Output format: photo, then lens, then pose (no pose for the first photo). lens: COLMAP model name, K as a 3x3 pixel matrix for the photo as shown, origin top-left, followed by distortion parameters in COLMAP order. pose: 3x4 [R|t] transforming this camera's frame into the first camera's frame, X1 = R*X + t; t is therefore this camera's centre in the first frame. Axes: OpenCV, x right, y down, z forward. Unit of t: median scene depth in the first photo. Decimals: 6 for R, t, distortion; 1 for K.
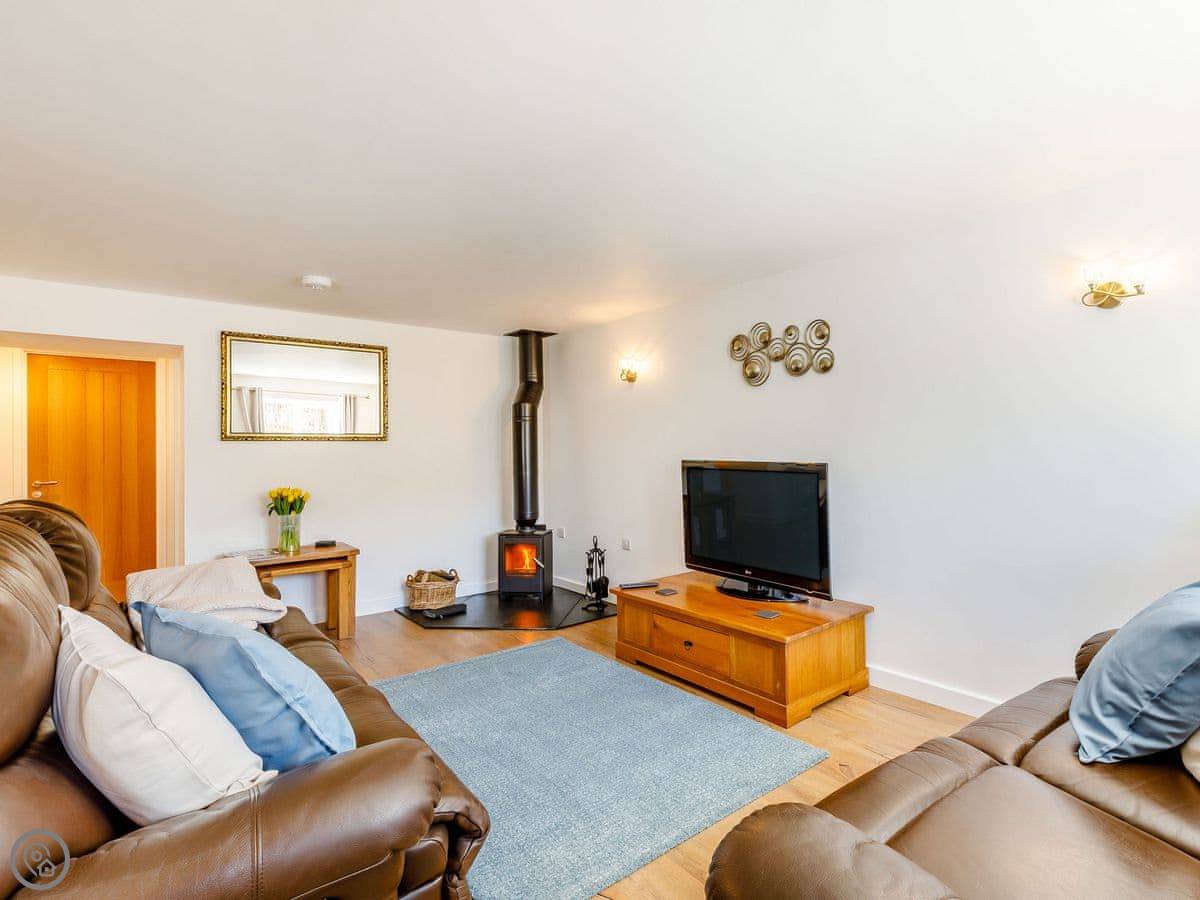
lens RADIAL K [[623.1, 0, 658.4], [0, 623.1, 452.8], [0, 0, 1]] dist [-0.001538, -0.000204]
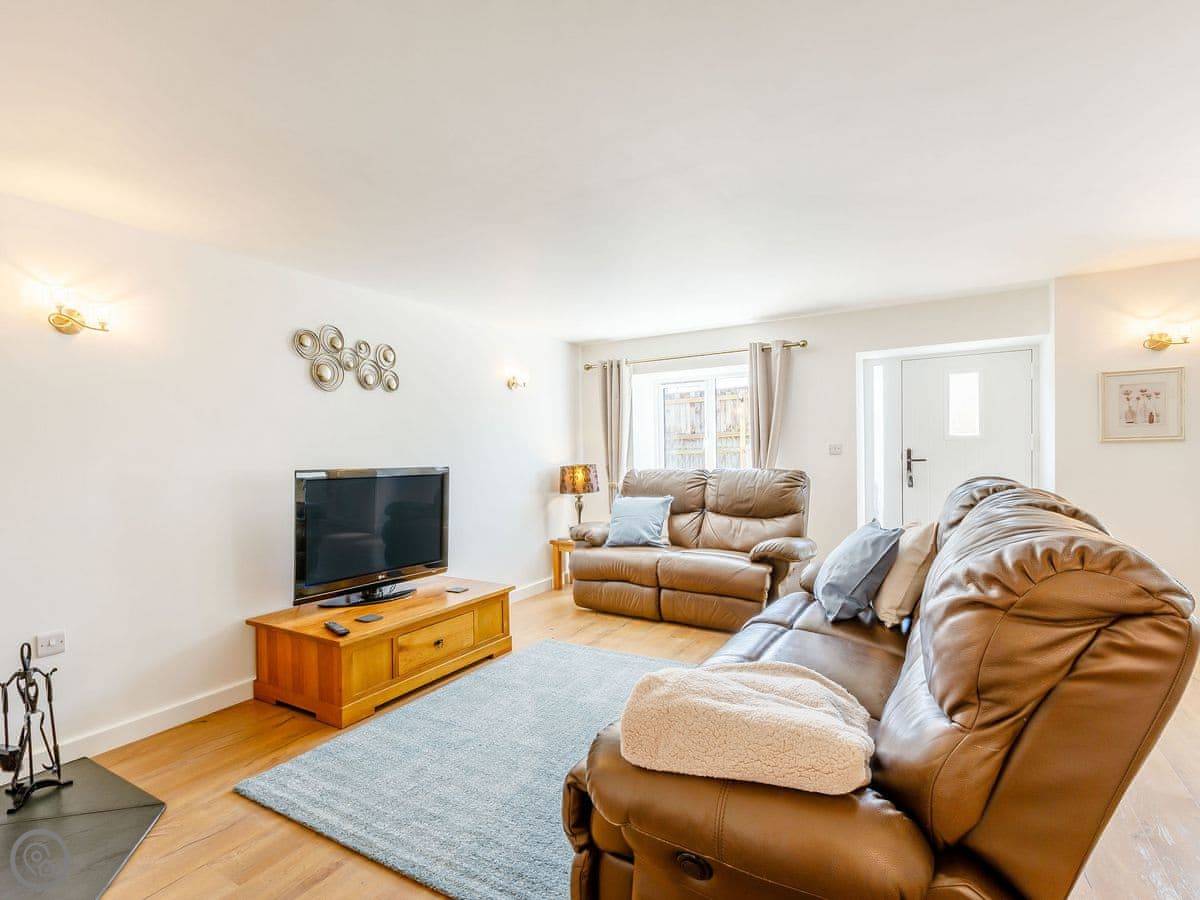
lens RADIAL K [[575.4, 0, 613.4], [0, 575.4, 466.5], [0, 0, 1]] dist [0.000033, 0.000141]
pose [[-0.339577, -0.003359, 0.940572, -0.665913], [0.027842, 0.999520, 0.013621, 0.006755], [-0.940166, 0.030813, -0.339321, 0.730726]]
